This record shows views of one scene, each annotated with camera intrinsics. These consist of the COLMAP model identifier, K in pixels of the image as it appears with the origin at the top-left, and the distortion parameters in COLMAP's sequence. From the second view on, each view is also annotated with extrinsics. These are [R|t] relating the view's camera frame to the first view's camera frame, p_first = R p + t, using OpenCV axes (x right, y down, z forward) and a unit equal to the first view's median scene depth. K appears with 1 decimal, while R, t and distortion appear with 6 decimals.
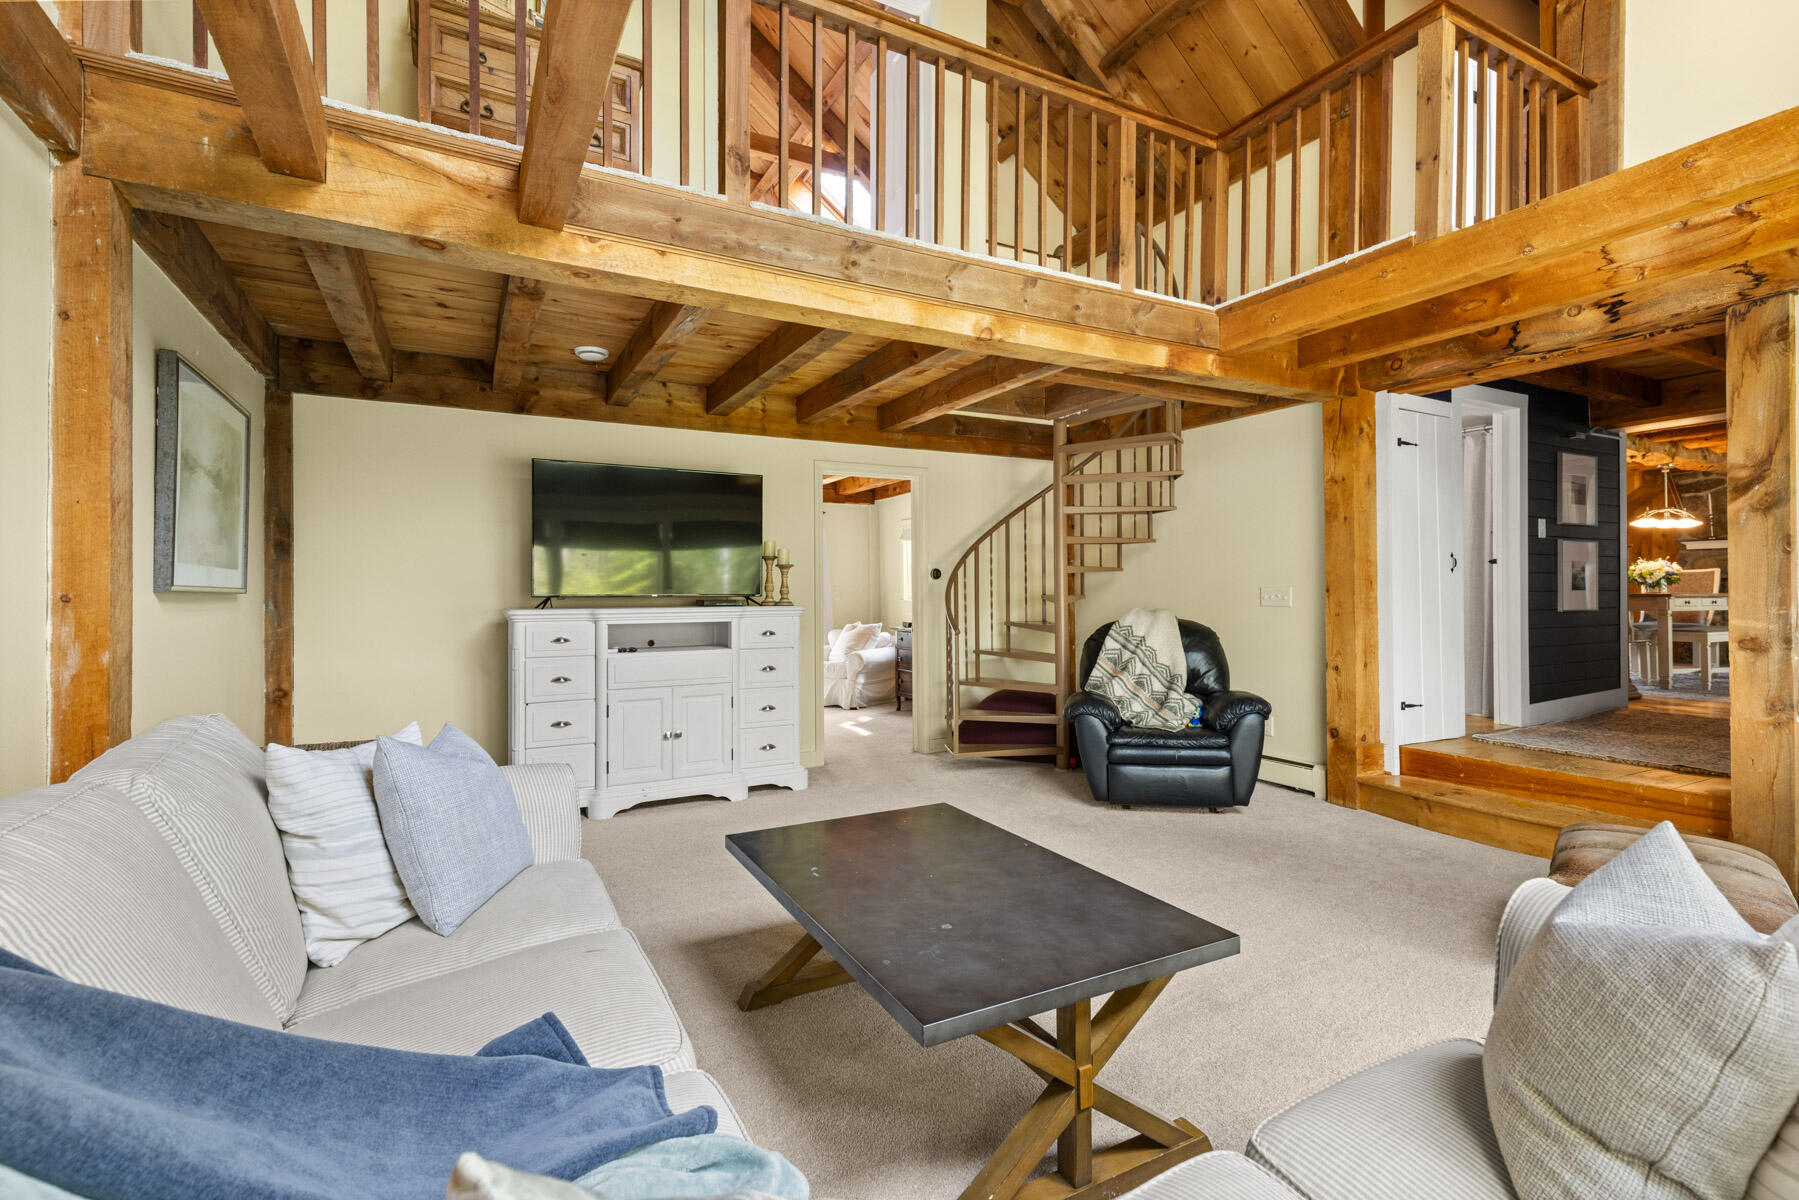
lens RADIAL K [[817.8, 0, 907.2], [0, 817.8, 588.6], [0, 0, 1]] dist [0.018273, -0.000030]
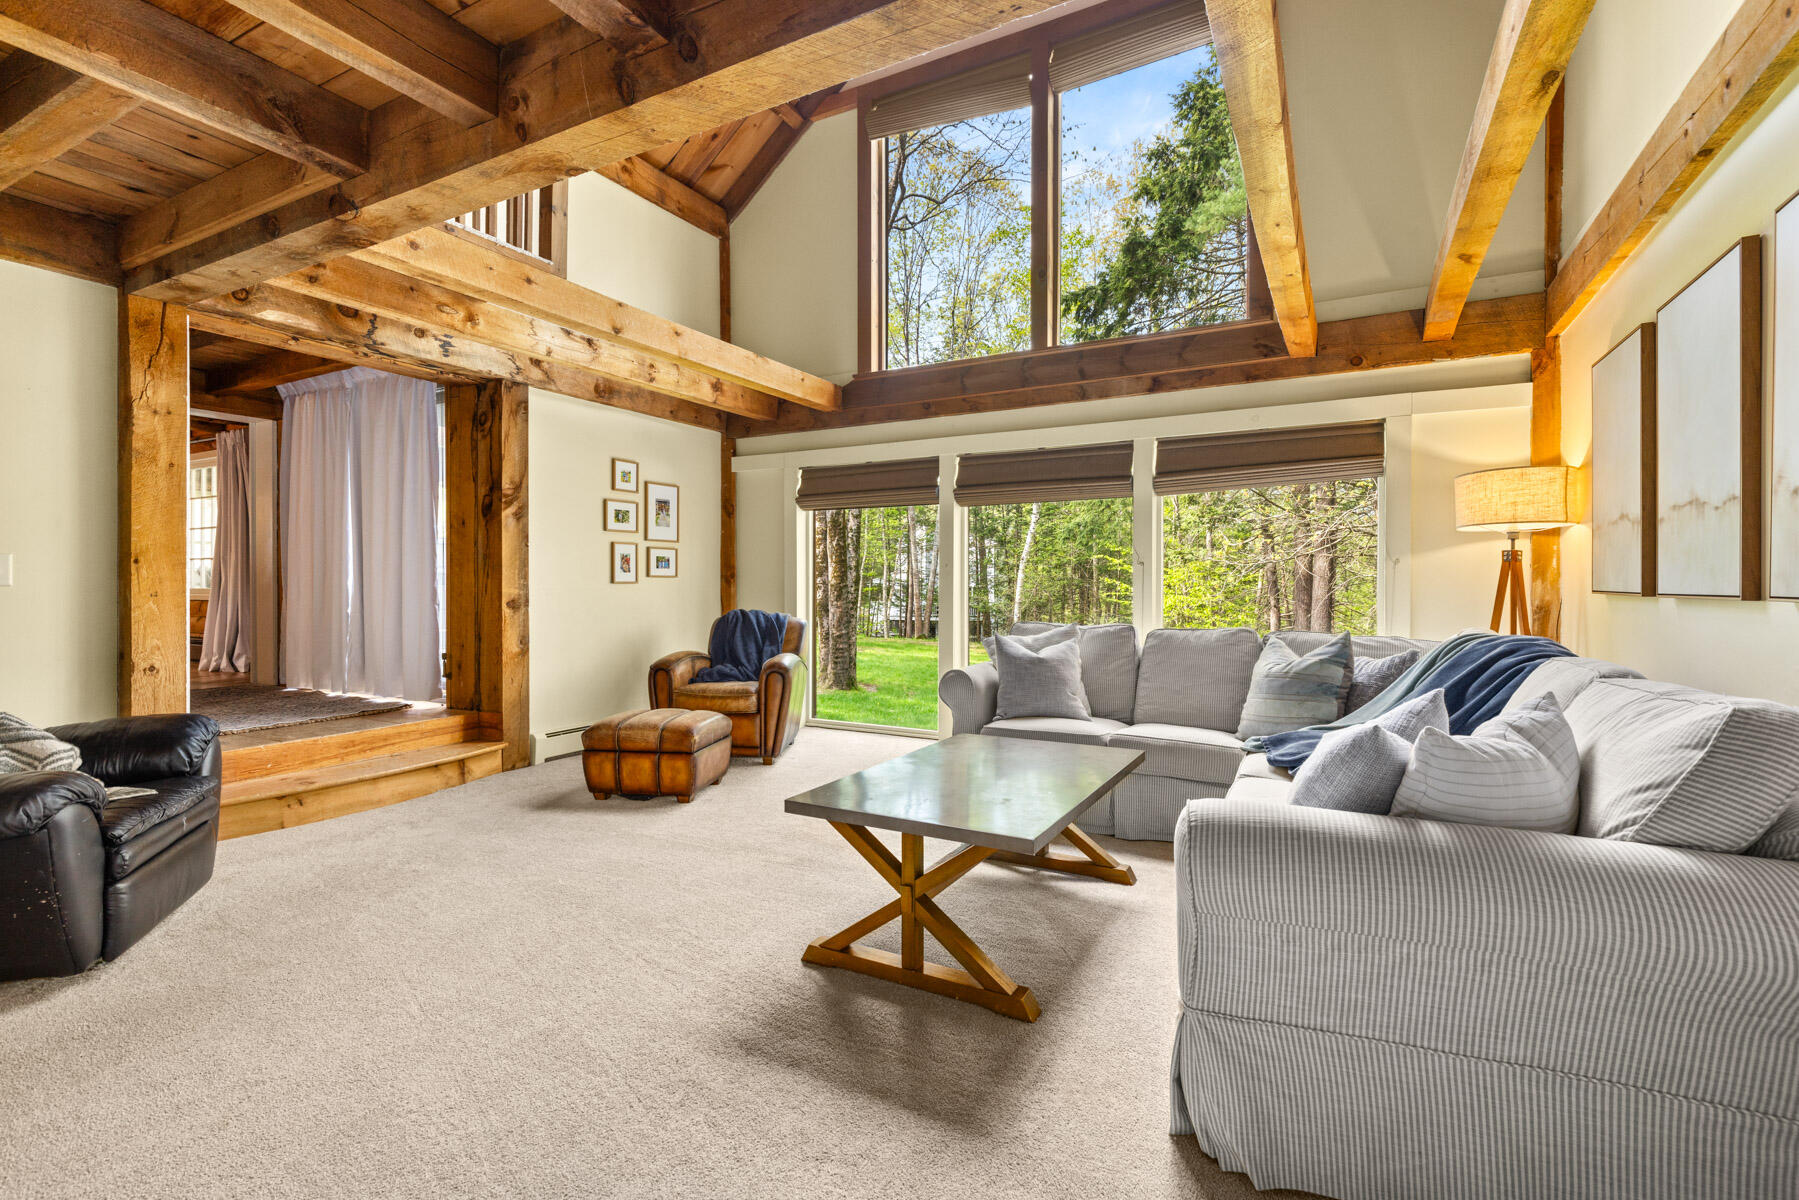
lens RADIAL K [[817.8, 0, 907.2], [0, 817.8, 588.6], [0, 0, 1]] dist [0.018273, -0.000030]
pose [[-0.543888, -0.003522, 0.839150, -0.651882], [-0.002866, 0.999993, 0.002339, 0.032609], [-0.839153, -0.001133, -0.543895, 1.198257]]
